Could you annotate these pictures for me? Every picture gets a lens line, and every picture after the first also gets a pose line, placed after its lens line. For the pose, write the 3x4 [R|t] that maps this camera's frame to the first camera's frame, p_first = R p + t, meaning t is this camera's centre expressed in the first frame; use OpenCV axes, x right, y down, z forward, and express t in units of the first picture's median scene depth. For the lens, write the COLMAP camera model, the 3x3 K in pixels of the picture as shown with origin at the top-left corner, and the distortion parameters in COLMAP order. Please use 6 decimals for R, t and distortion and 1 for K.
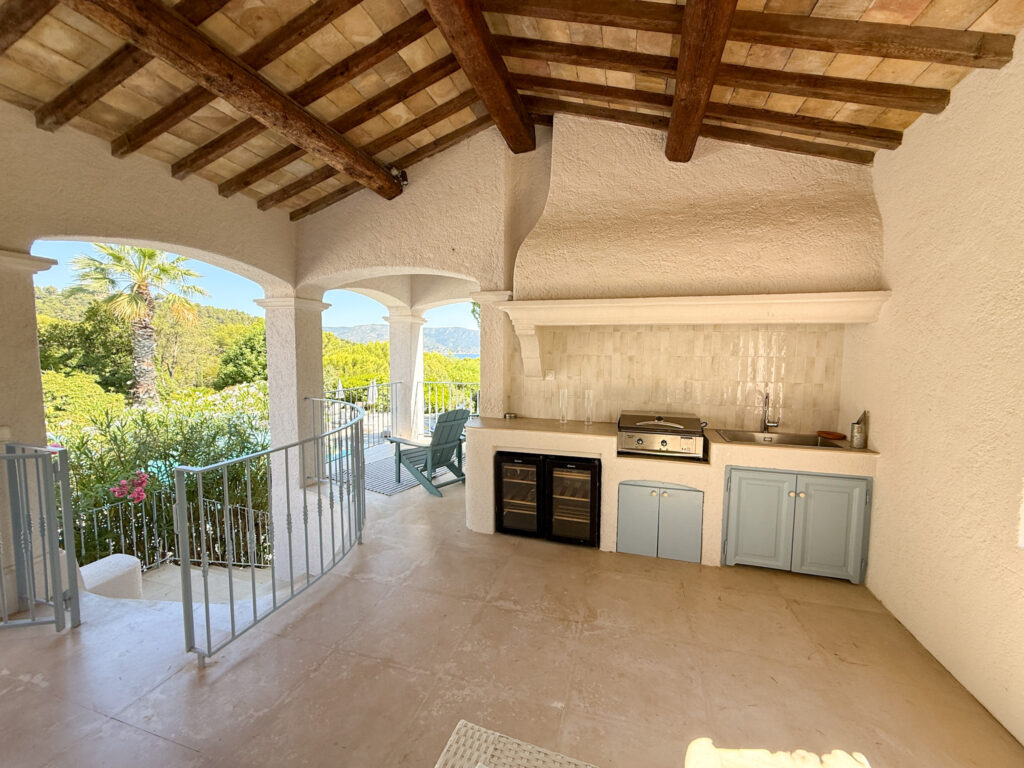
lens RADIAL K [[409.3, 0, 510.4], [0, 409.3, 383.5], [0, 0, 1]] dist [-0.005732, 0.000088]
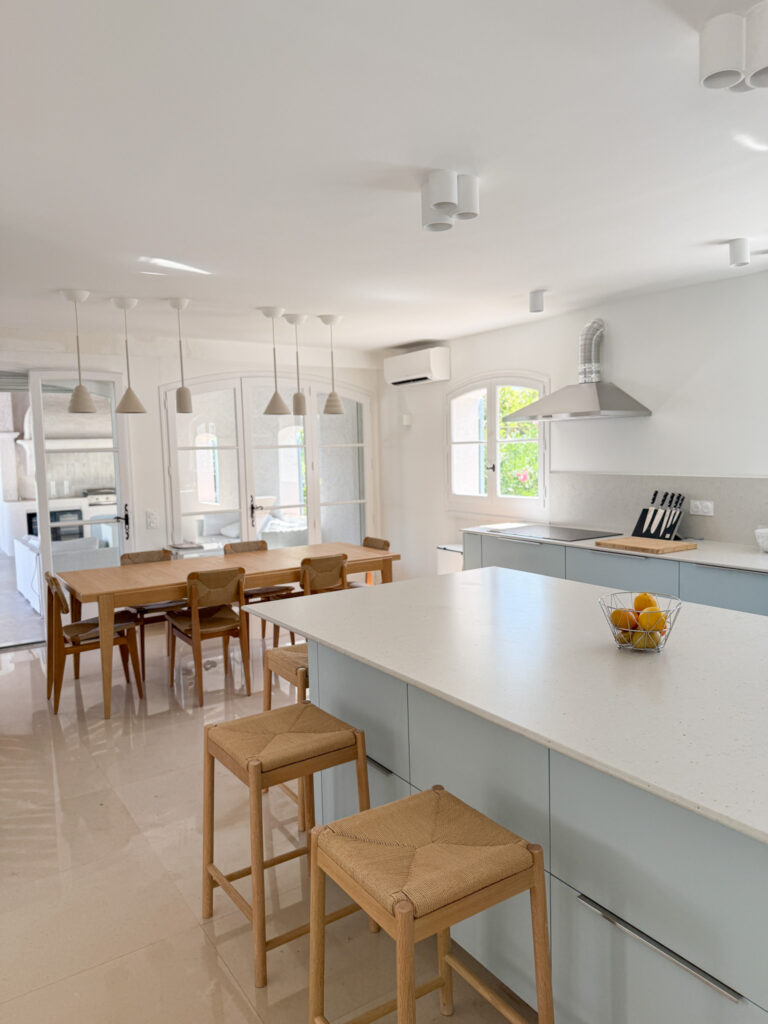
lens RADIAL K [[719.8, 0, 381.9], [0, 719.8, 518.4], [0, 0, 1]] dist [0.038849, -0.049389]
pose [[0.630146, -0.103189, 0.769590, -1.855365], [0.093253, 0.994014, 0.056925, 0.165587], [-0.770857, 0.035896, 0.635996, -2.892051]]
